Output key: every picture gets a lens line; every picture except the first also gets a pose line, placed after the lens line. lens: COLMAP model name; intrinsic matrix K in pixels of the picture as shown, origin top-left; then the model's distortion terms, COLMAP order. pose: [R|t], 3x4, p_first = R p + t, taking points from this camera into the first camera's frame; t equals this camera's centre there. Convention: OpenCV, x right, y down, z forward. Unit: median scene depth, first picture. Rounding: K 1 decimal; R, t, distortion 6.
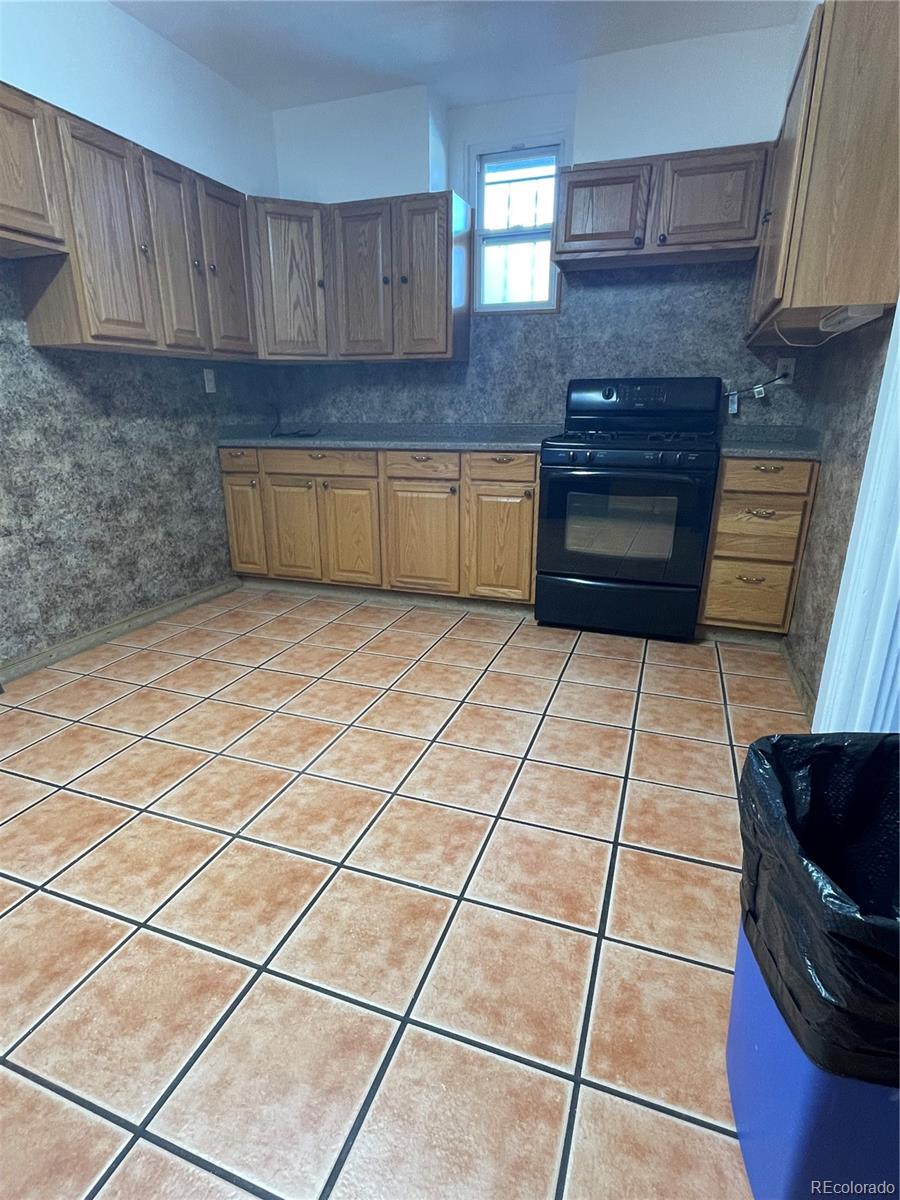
lens RADIAL K [[620.1, 0, 448.1], [0, 620.1, 598.6], [0, 0, 1]] dist [-0.003928, 0.000242]
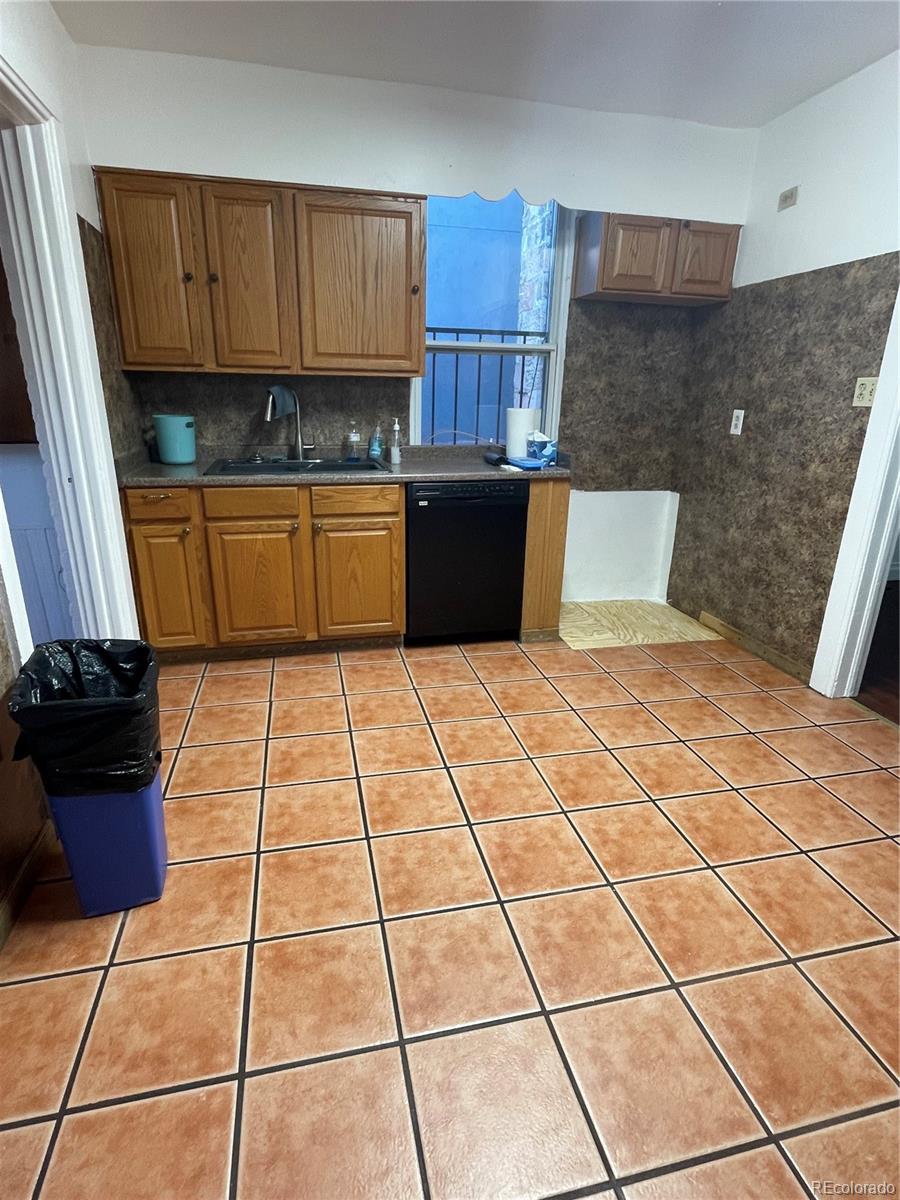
lens RADIAL K [[620.1, 0, 447.8], [0, 620.1, 604.5], [0, 0, 1]] dist [-0.003928, 0.000242]
pose [[-0.835205, 0.163932, -0.524937, 0.393942], [-0.182384, 0.817946, 0.545620, -0.578382], [0.518814, 0.551445, -0.653254, 1.421016]]
